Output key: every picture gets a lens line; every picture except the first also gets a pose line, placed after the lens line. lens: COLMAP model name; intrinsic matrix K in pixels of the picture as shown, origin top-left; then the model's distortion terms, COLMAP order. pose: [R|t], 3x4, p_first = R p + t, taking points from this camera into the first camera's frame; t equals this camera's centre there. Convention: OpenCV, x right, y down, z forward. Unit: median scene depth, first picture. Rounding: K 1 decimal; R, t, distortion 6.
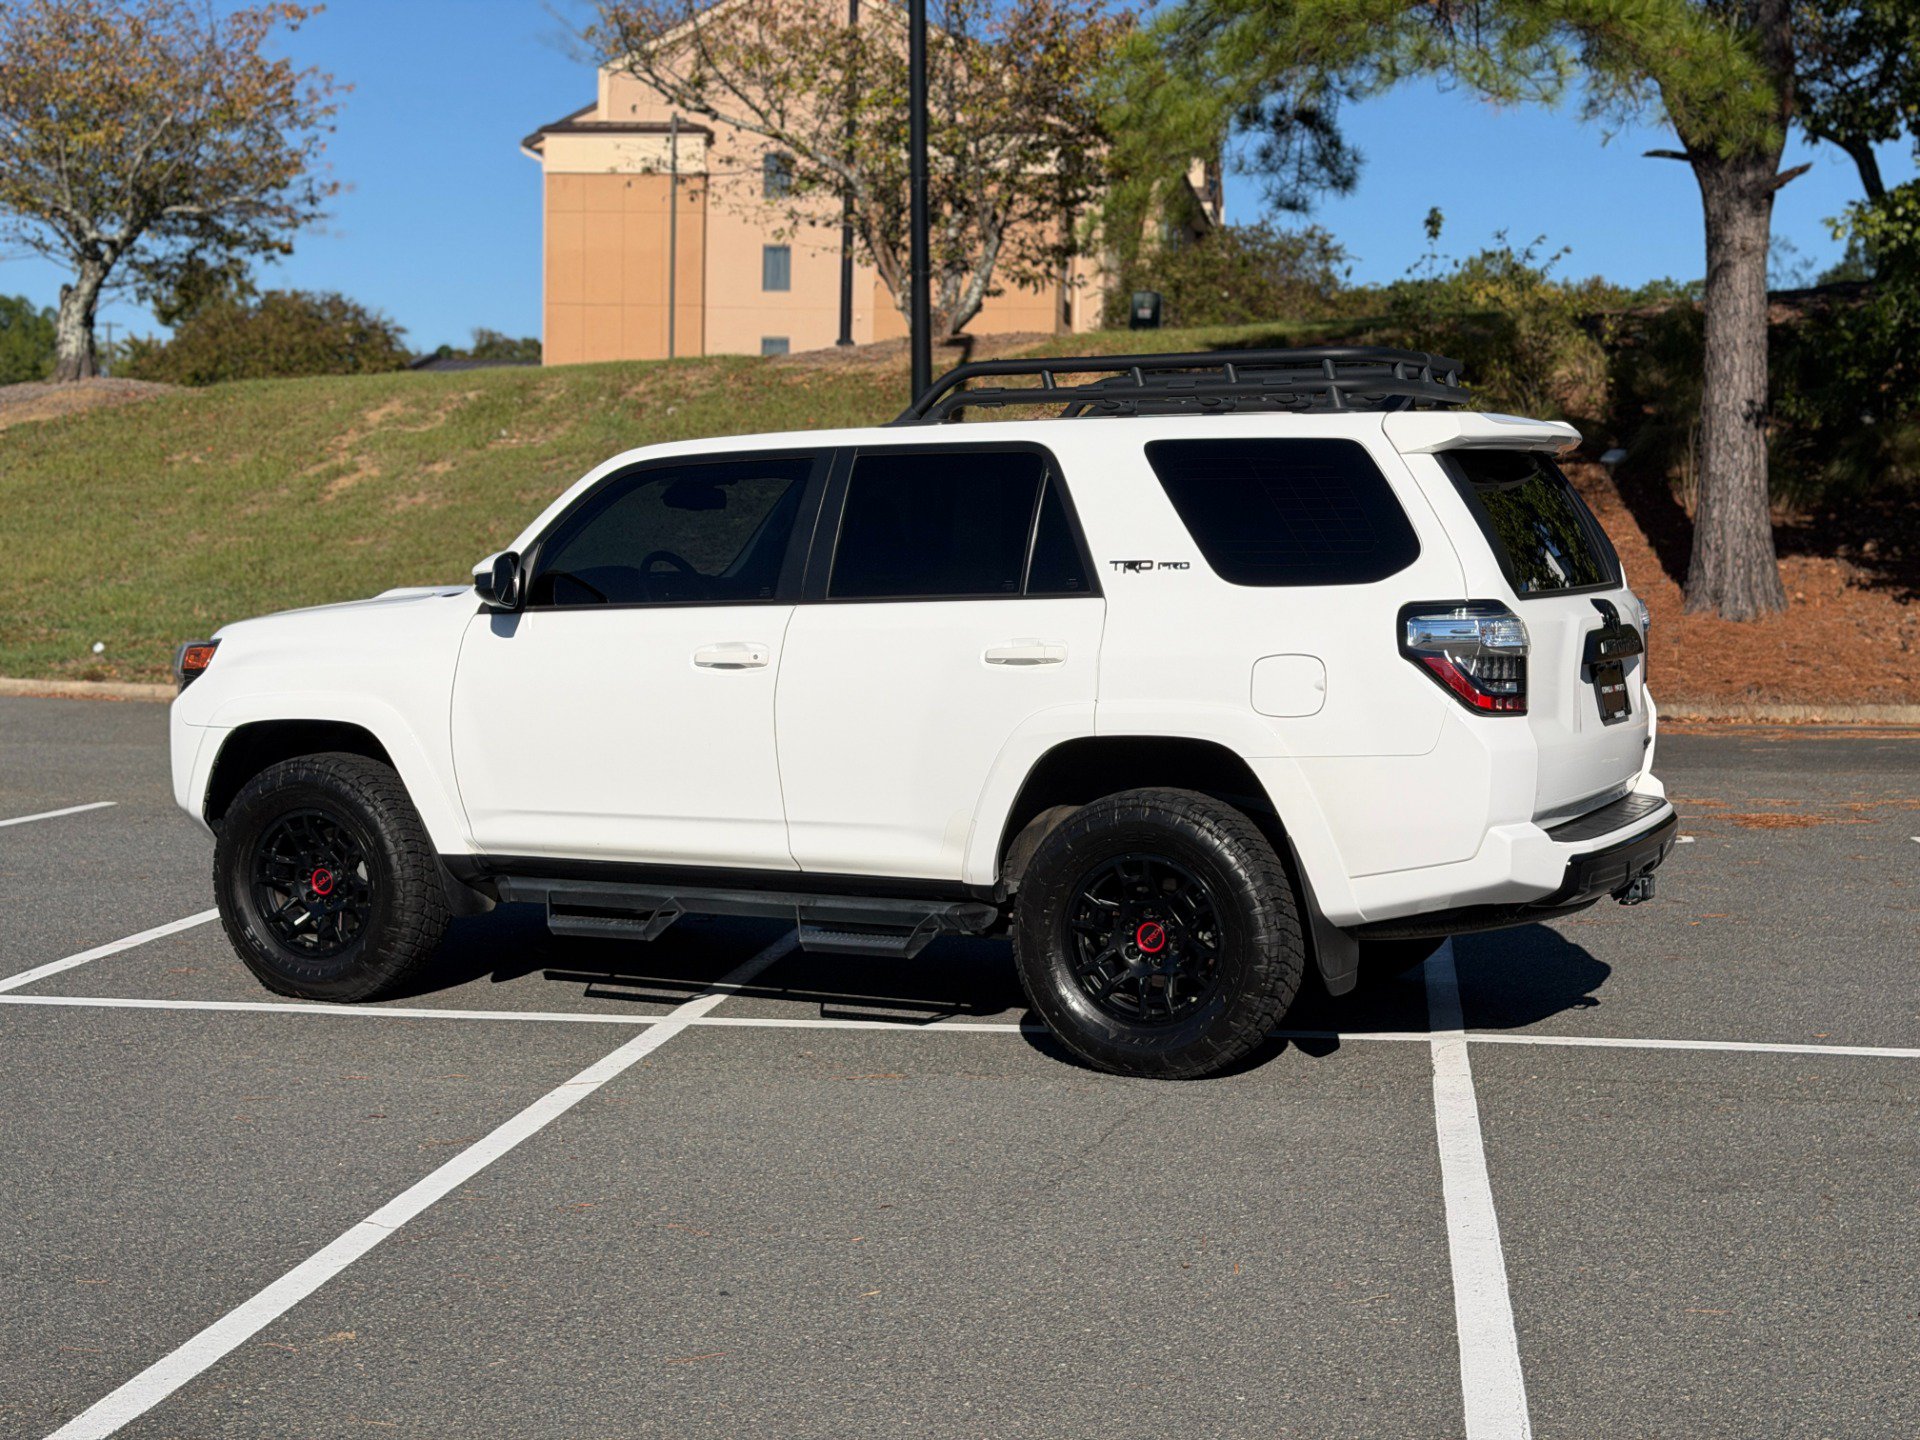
lens RADIAL K [[2657.6, 0, 955.1], [0, 2657.6, 712.4], [0, 0, 1]] dist [0.126305, 0.000000]
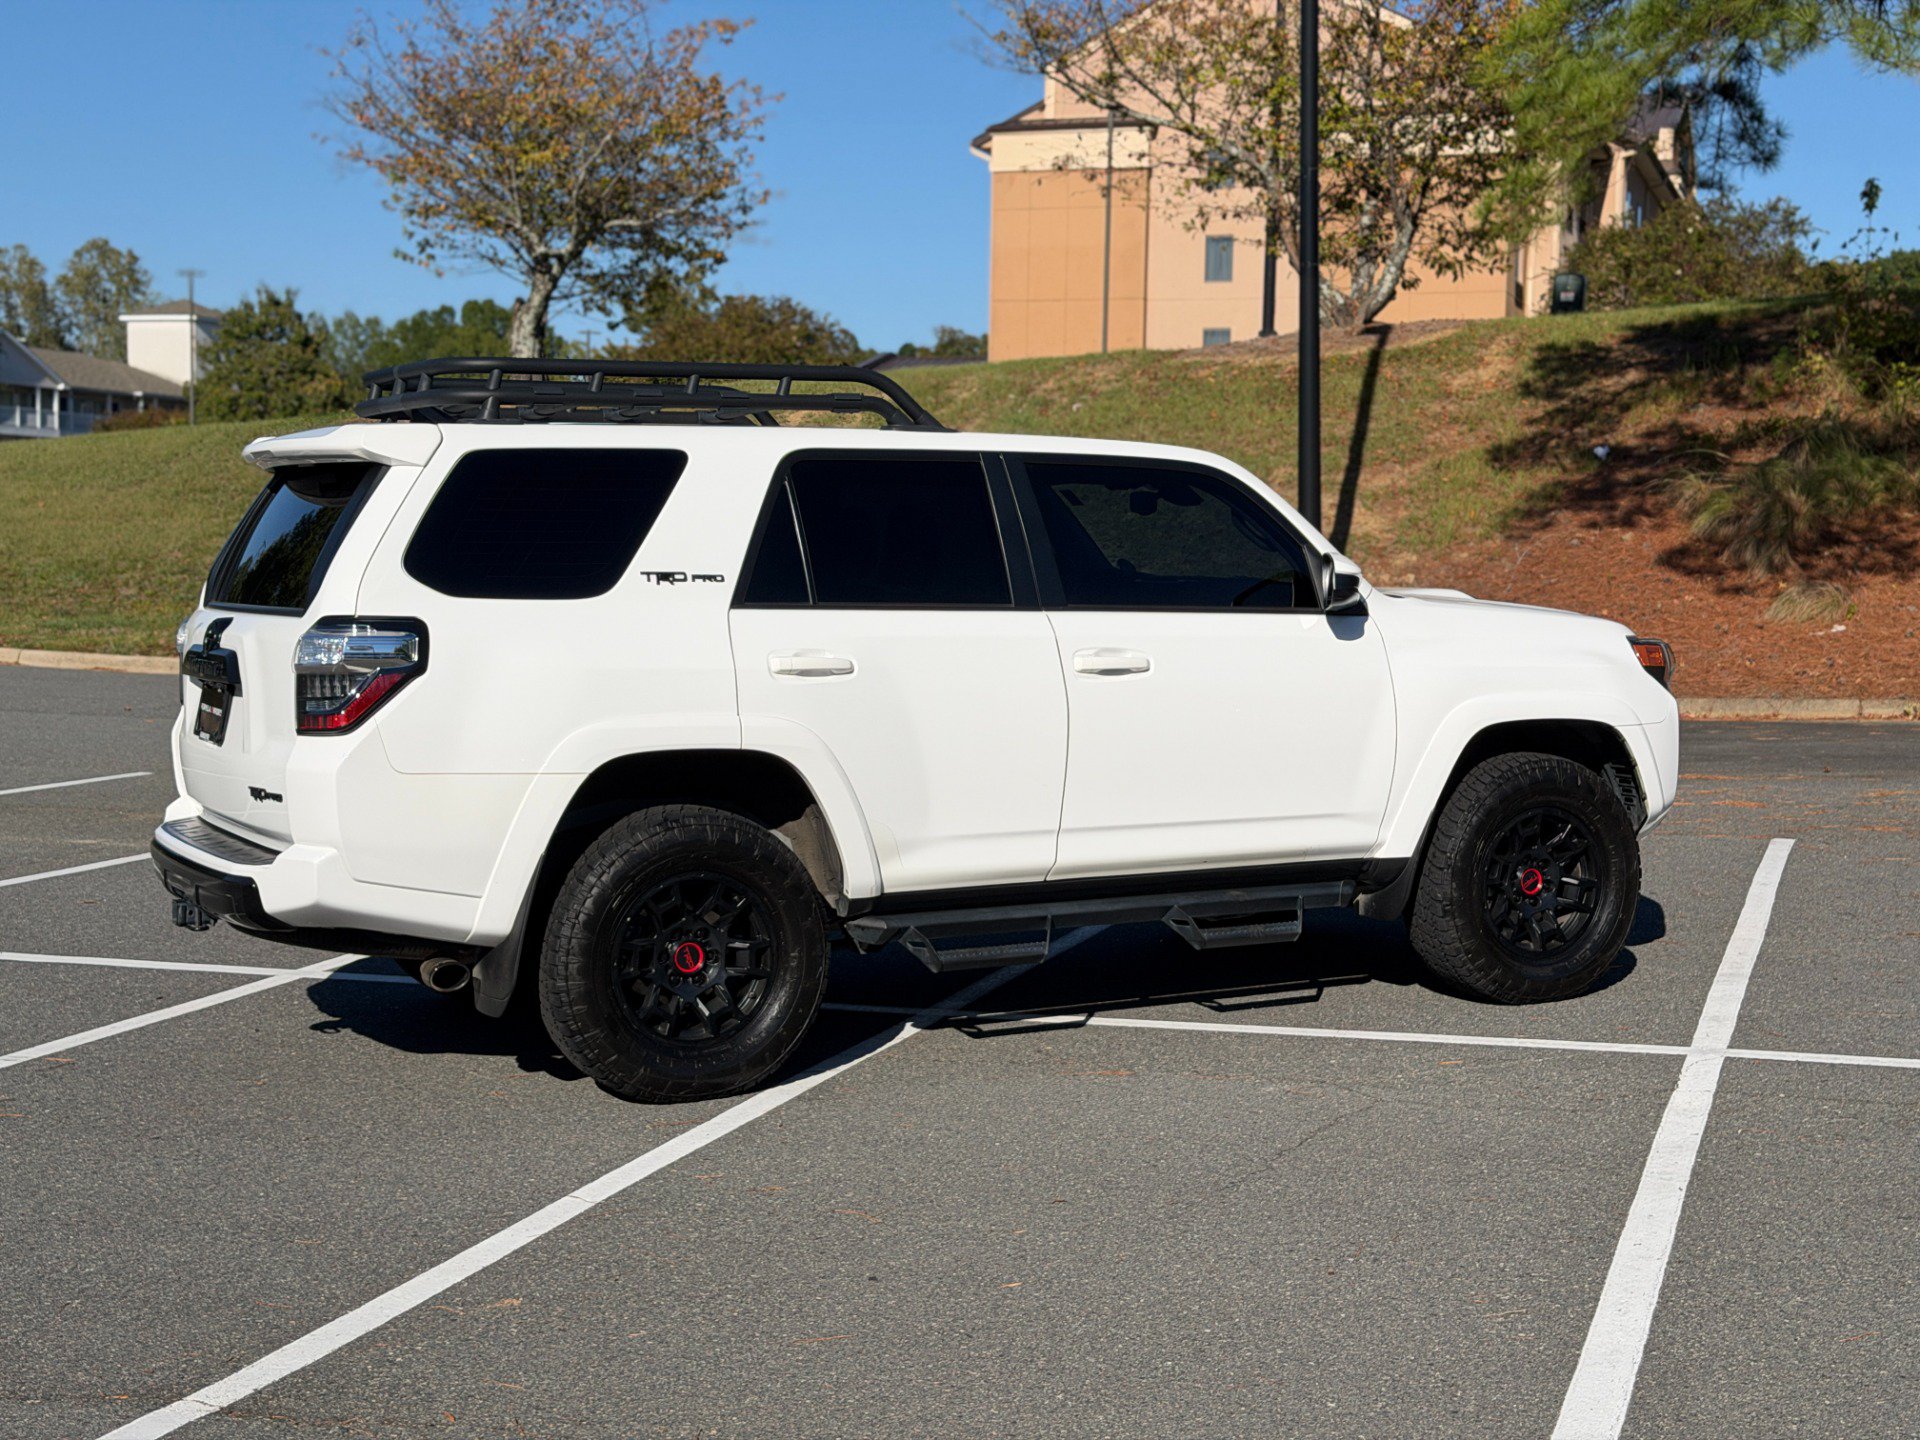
lens RADIAL K [[2657.6, 0, 962.5], [0, 2657.6, 722.5], [0, 0, 1]] dist [0.126305, 0.000000]
pose [[0.985635, 0.005978, -0.168786, 0.026206], [-0.004776, 0.999960, 0.007523, -0.001258], [0.168825, -0.006608, 0.985624, -0.002335]]
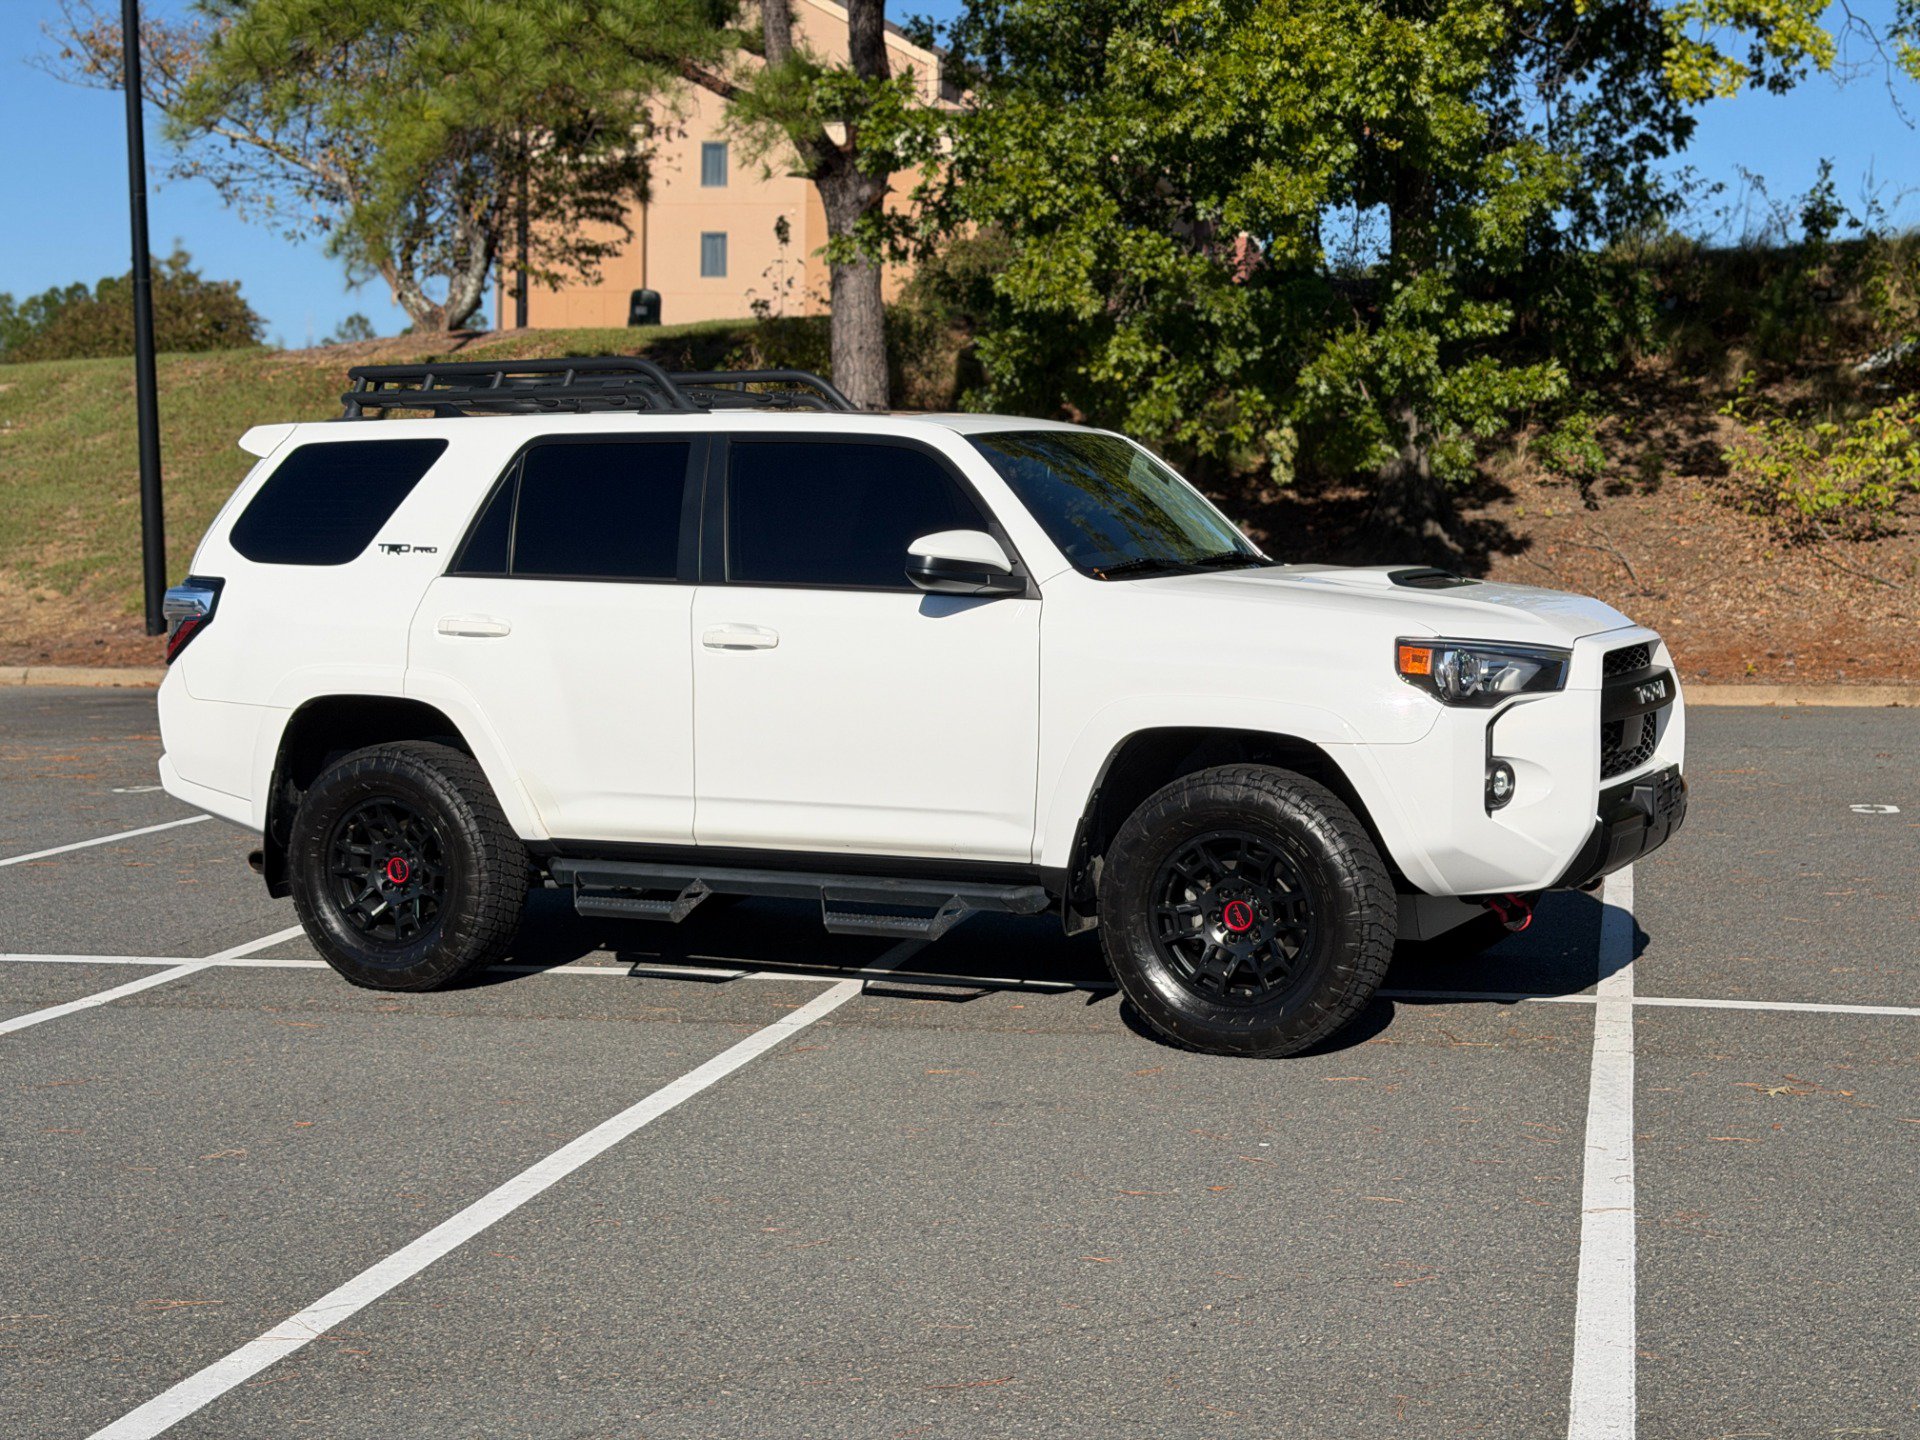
lens RADIAL K [[2657.6, 0, 960.5], [0, 2657.6, 720.3], [0, 0, 1]] dist [0.126305, 0.000000]
pose [[0.450590, 0.074163, -0.889645, 0.288023], [-0.040101, 0.997219, 0.062820, -0.017412], [0.891830, 0.007370, 0.452311, 0.188819]]
